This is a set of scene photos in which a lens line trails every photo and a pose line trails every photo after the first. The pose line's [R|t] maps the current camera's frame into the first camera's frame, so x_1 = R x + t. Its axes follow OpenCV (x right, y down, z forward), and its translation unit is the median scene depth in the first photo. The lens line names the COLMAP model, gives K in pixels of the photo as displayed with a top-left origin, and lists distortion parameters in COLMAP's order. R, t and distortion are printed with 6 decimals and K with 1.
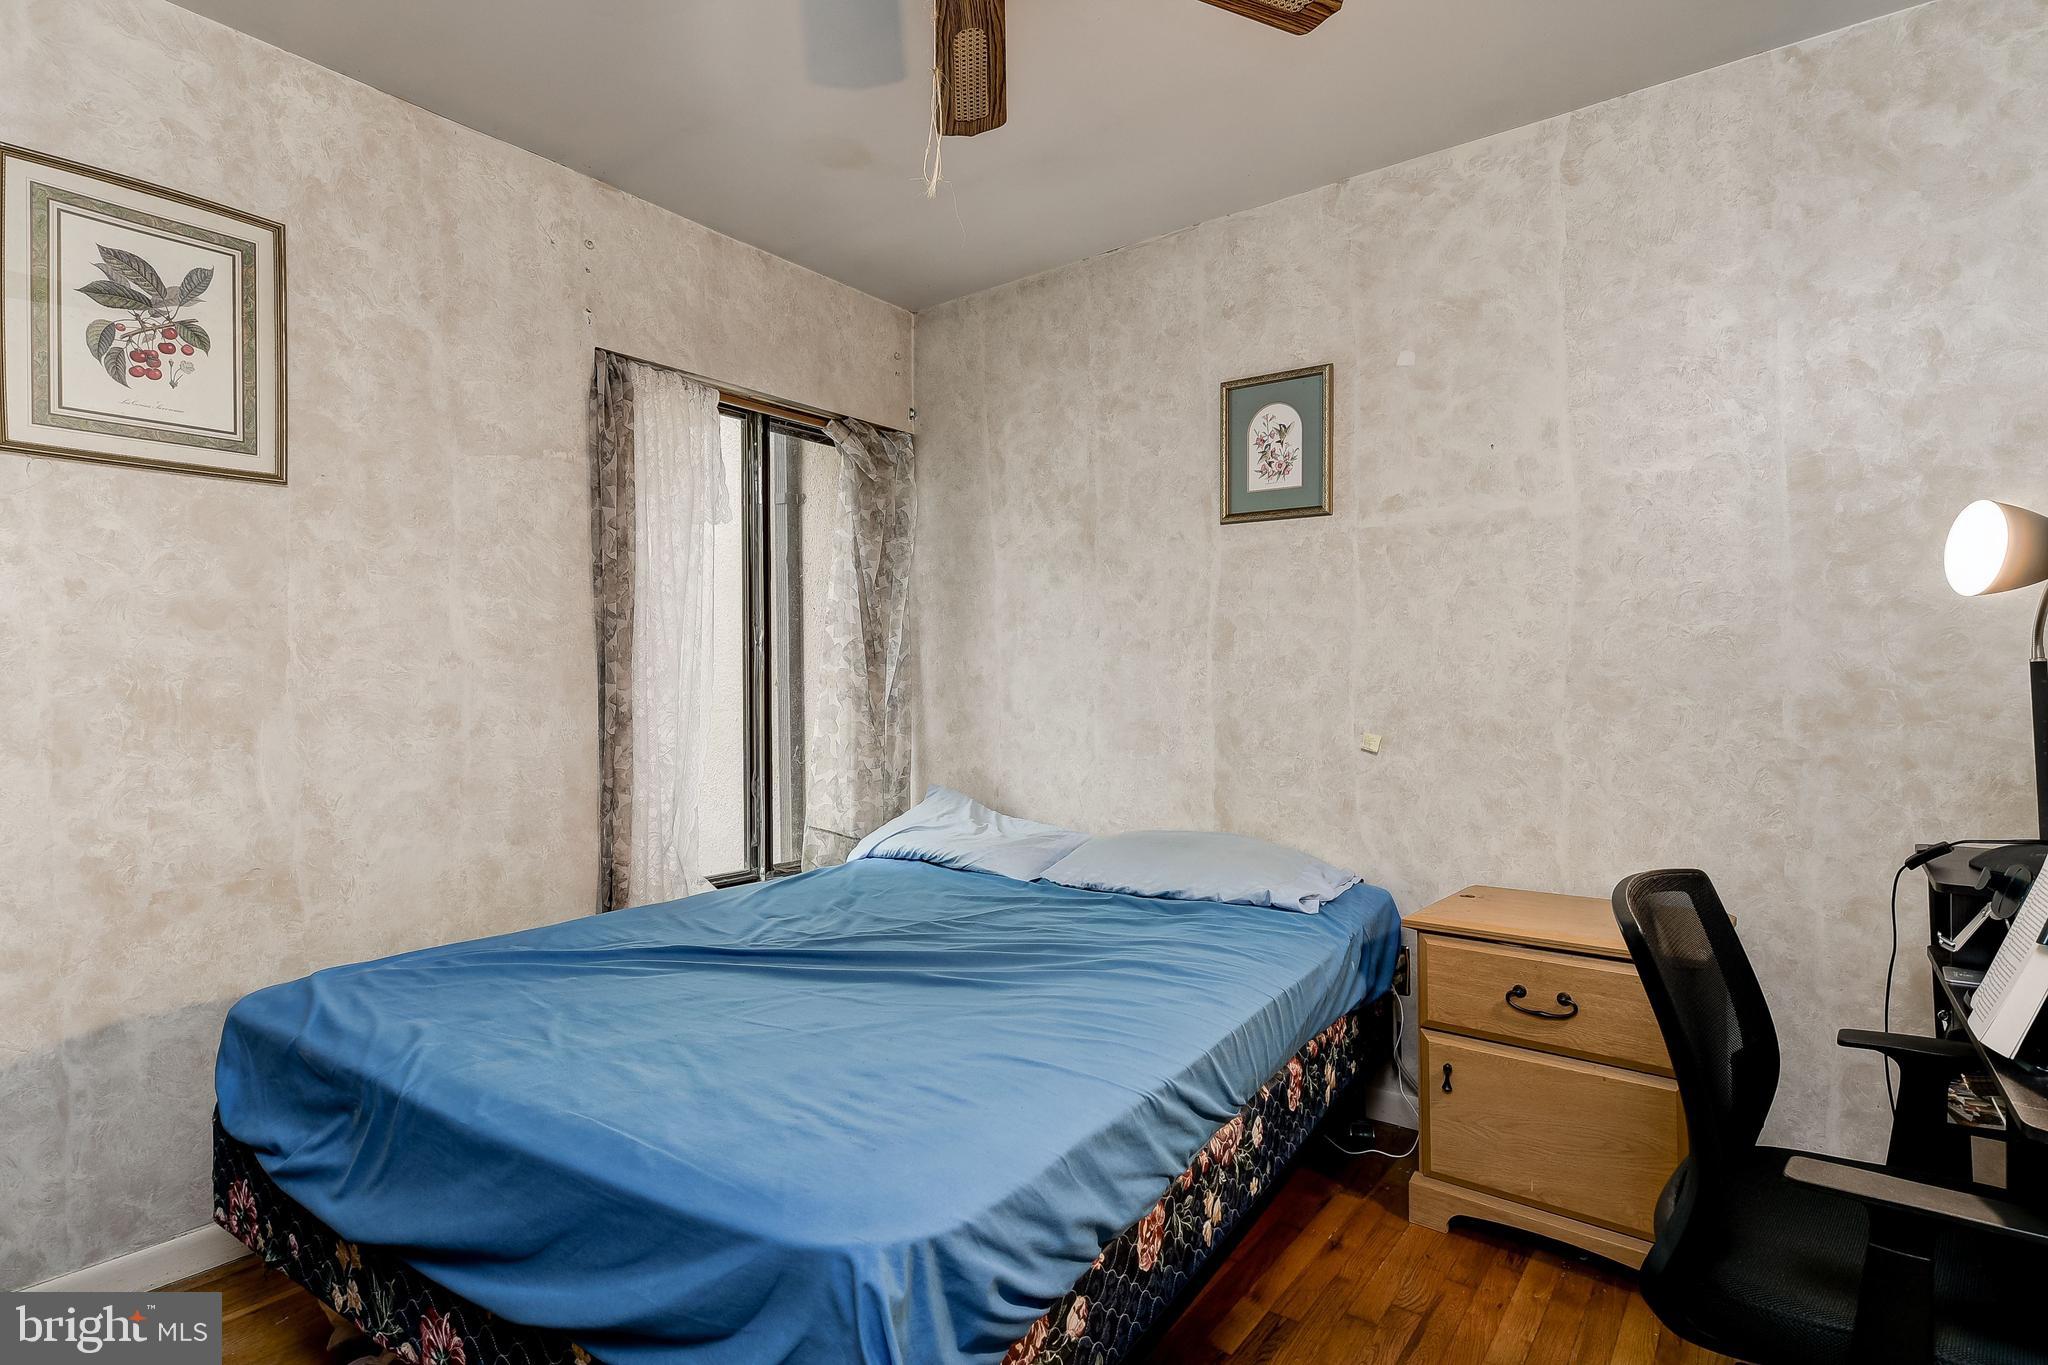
lens RADIAL K [[1026.2, 0, 1024.1], [0, 1026.2, 680.4], [0, 0, 1]] dist [-0.014258, 0.010415]
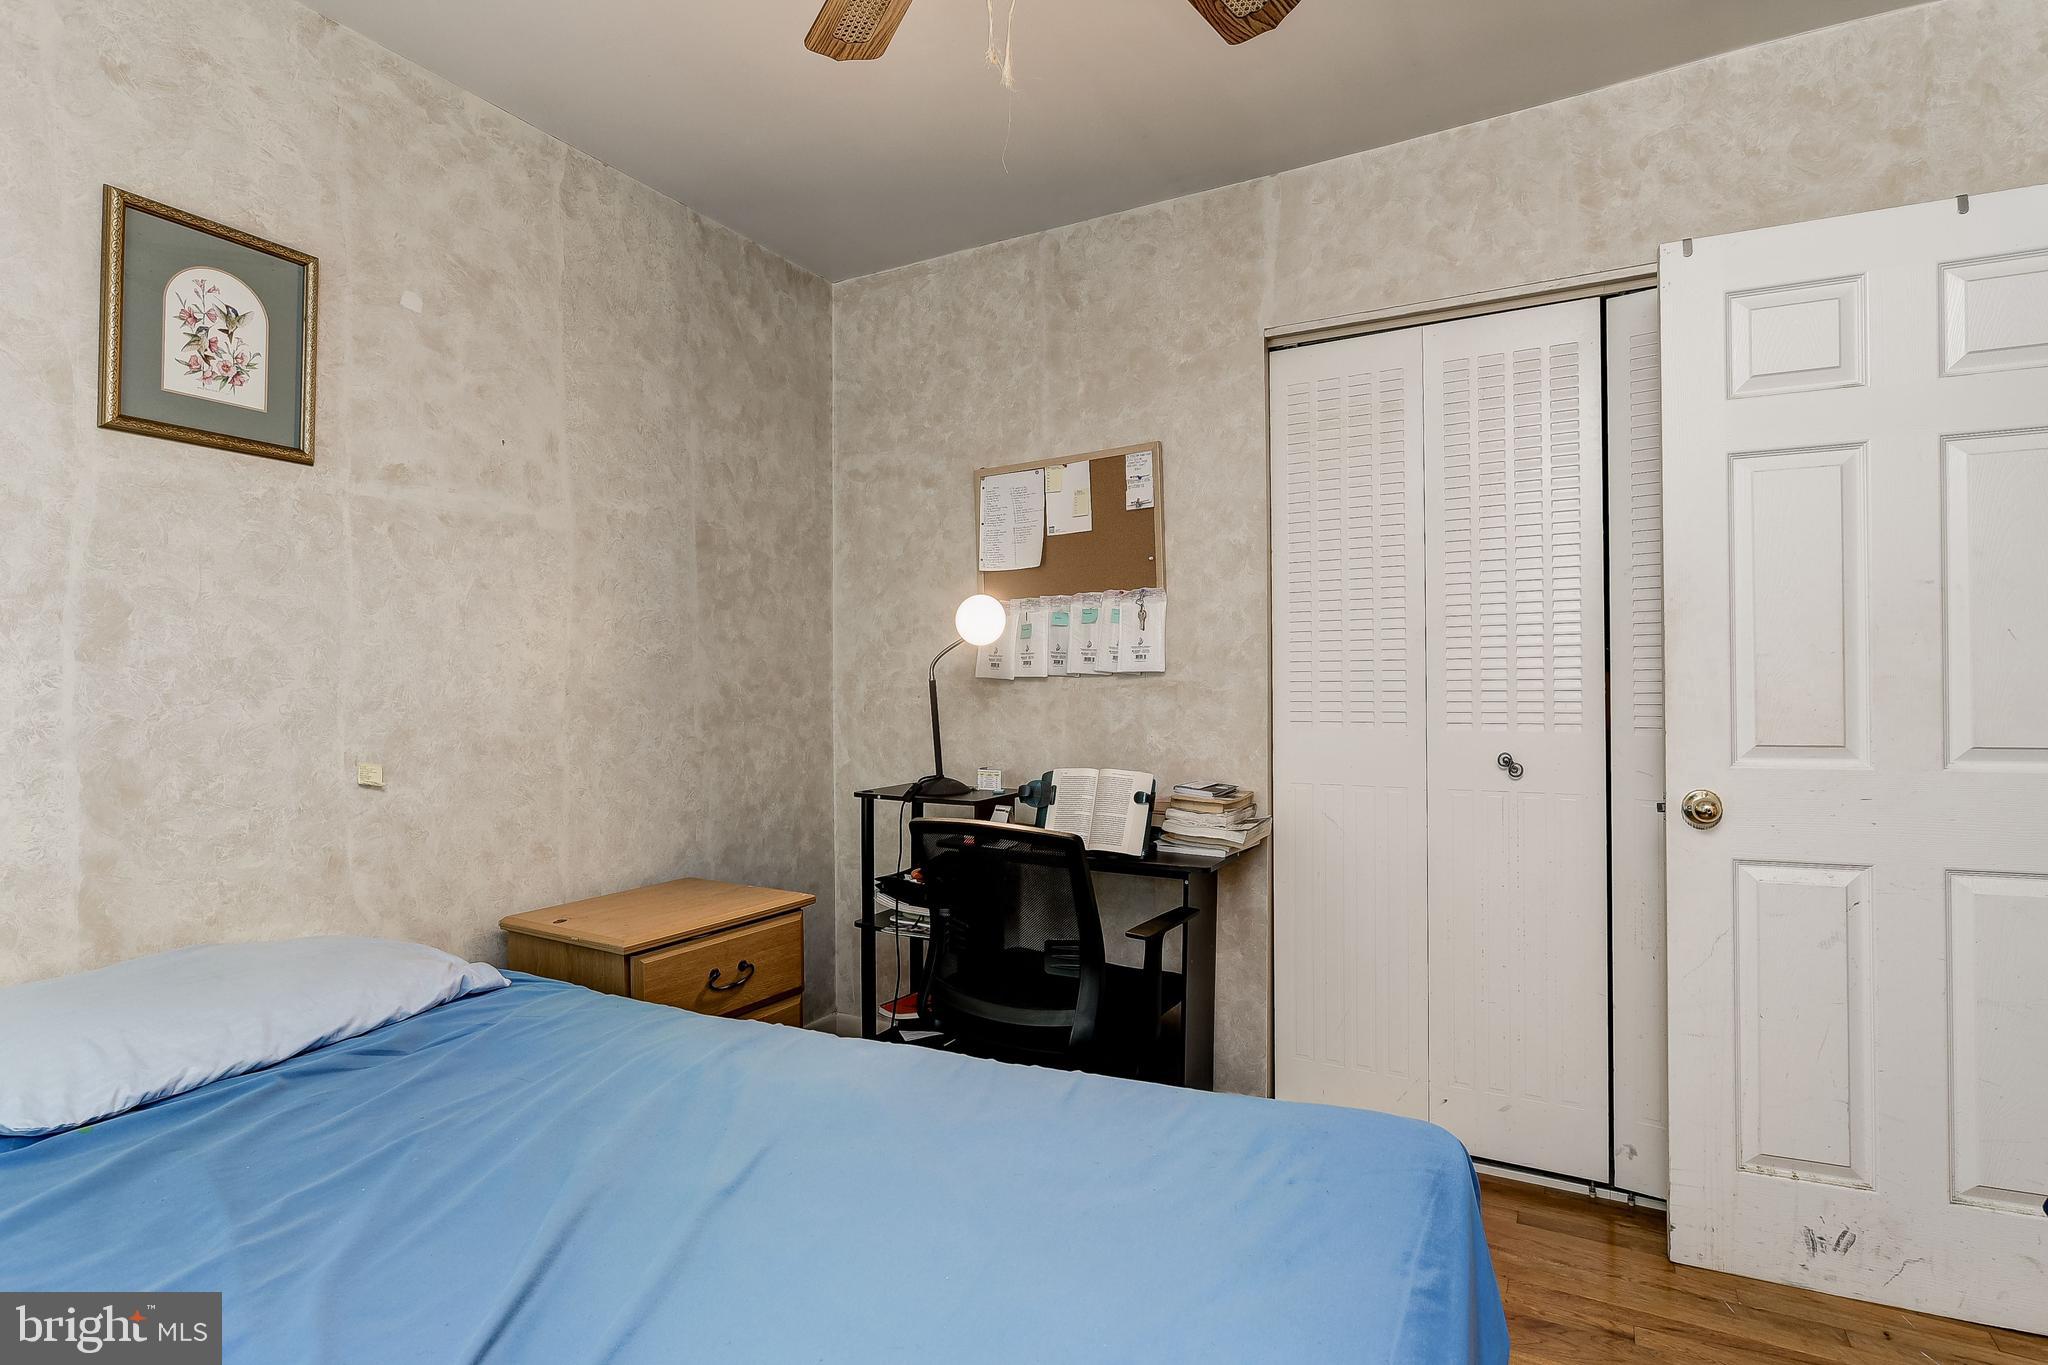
lens RADIAL K [[1026.2, 0, 1023.7], [0, 1026.2, 677.1], [0, 0, 1]] dist [-0.014258, 0.010415]
pose [[-0.145002, 0.010379, 0.989377, -0.511024], [0.003465, 0.999944, -0.009982, -0.003685], [-0.989425, 0.001981, -0.145029, 0.641516]]
